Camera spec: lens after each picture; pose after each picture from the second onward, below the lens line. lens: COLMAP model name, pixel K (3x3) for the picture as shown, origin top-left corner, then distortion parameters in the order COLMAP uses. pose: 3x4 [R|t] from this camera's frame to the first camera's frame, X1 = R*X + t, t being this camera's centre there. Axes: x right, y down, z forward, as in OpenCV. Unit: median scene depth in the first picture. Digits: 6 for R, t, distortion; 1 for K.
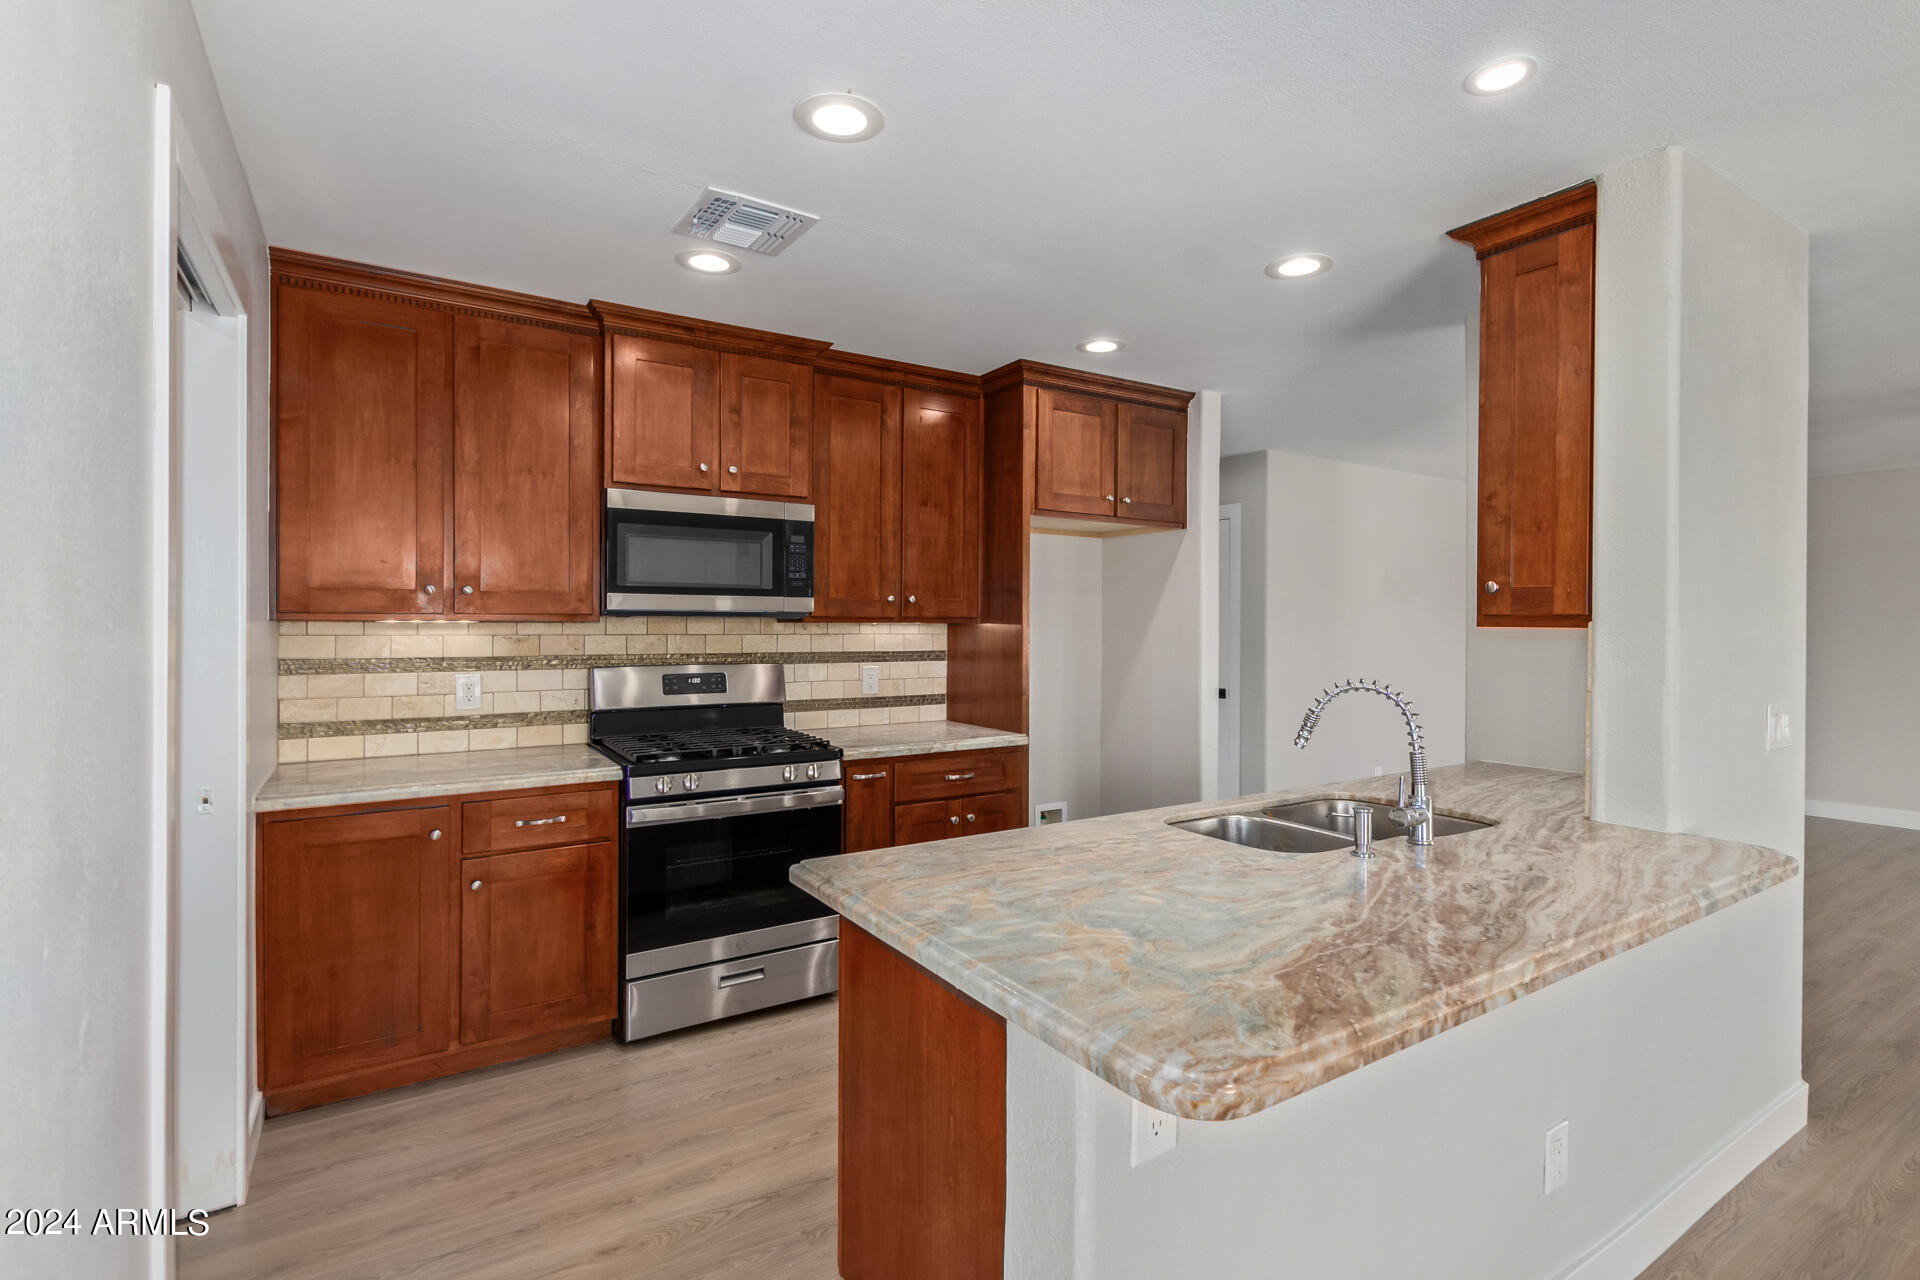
lens RADIAL K [[893.4, 0, 961.9], [0, 893.4, 630.5], [0, 0, 1]] dist [0.016359, -0.009275]
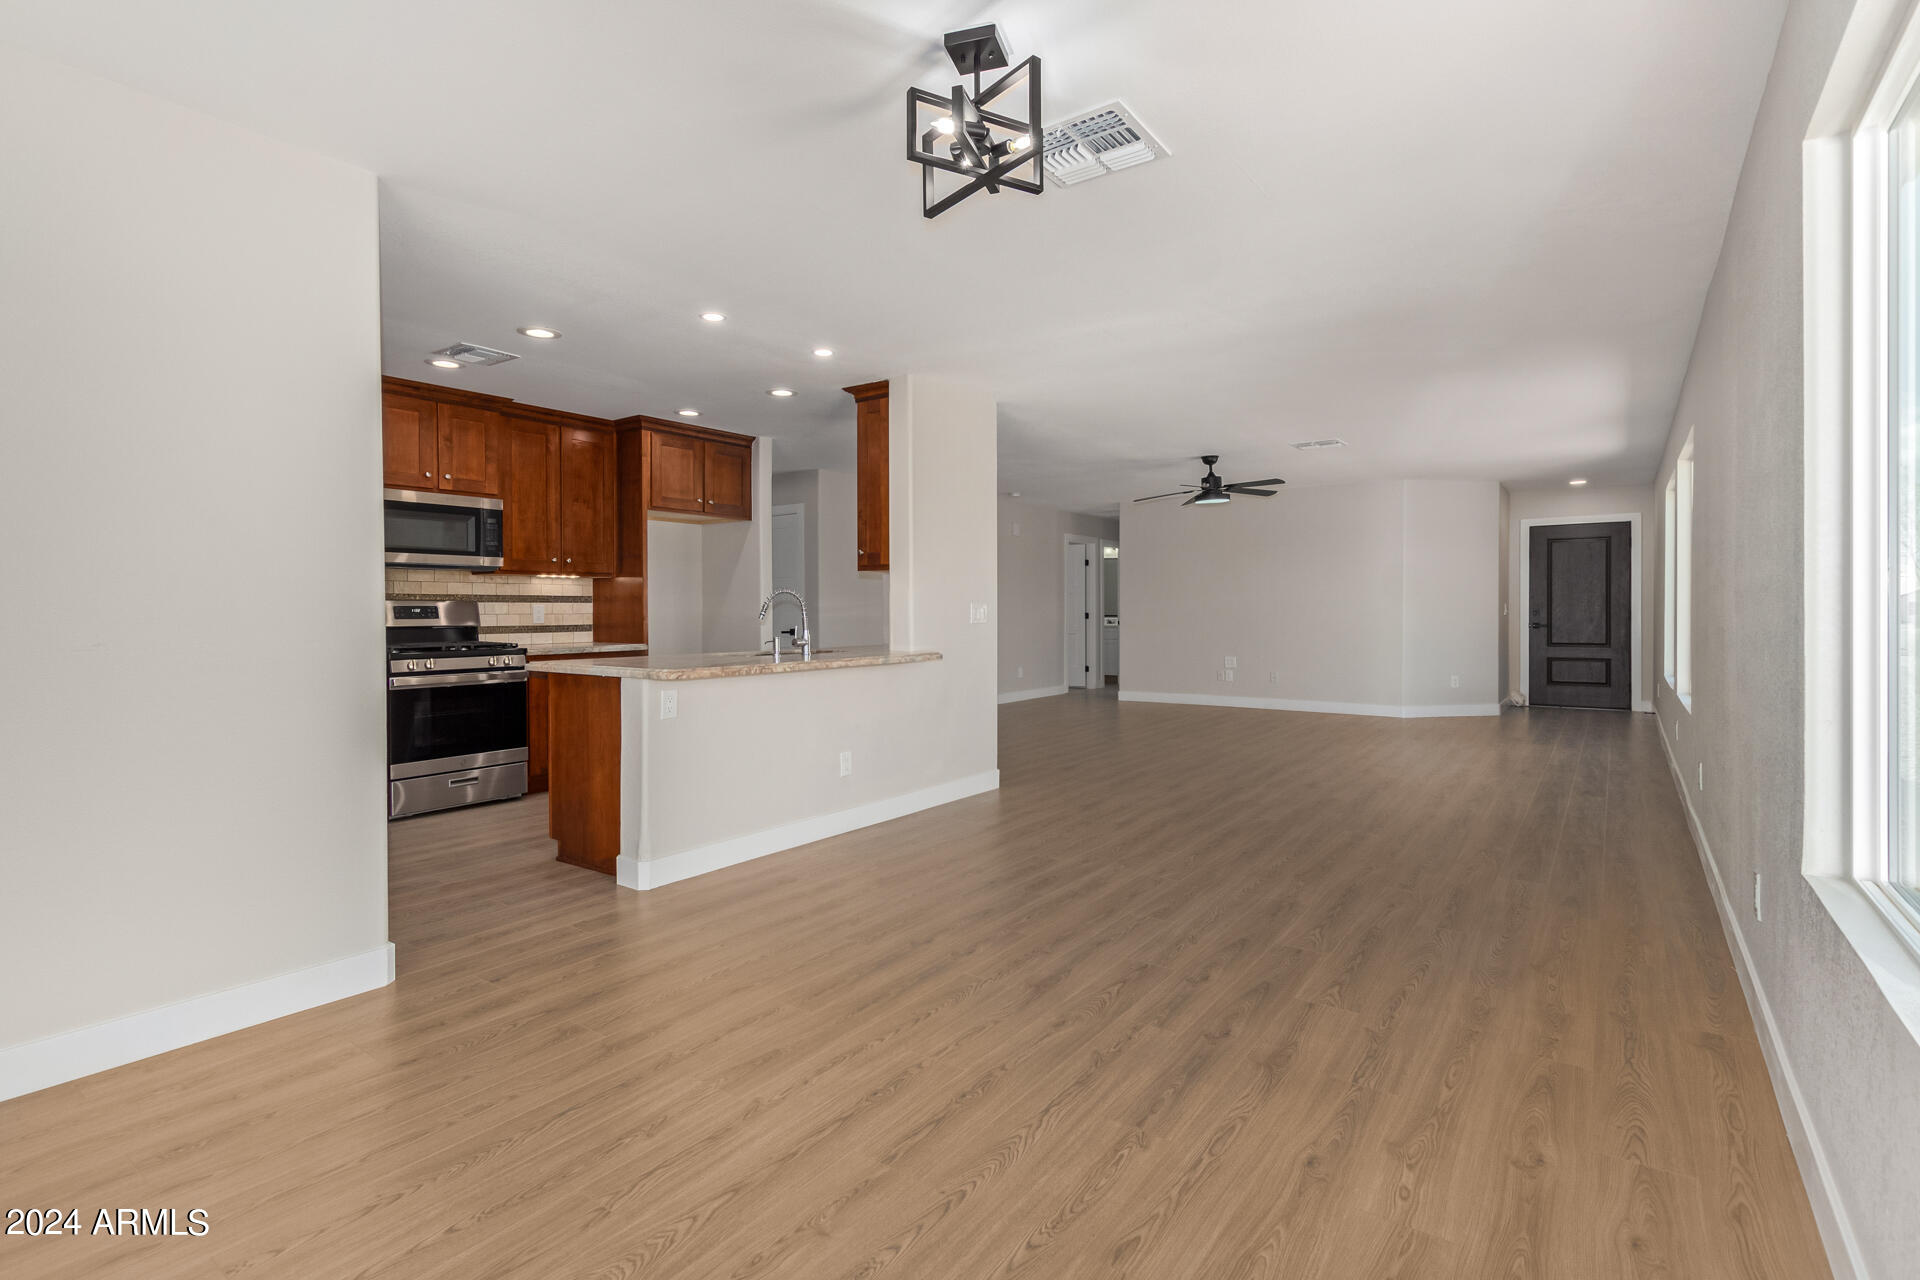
lens RADIAL K [[902.7, 0, 965.1], [0, 902.7, 616.0], [0, 0, 1]] dist [0.003562, 0.000569]
pose [[0.928210, -0.012230, 0.371855, -0.000477], [0.012230, 0.999922, 0.002359, 0.067829], [-0.371855, 0.002358, 0.928288, -0.741238]]
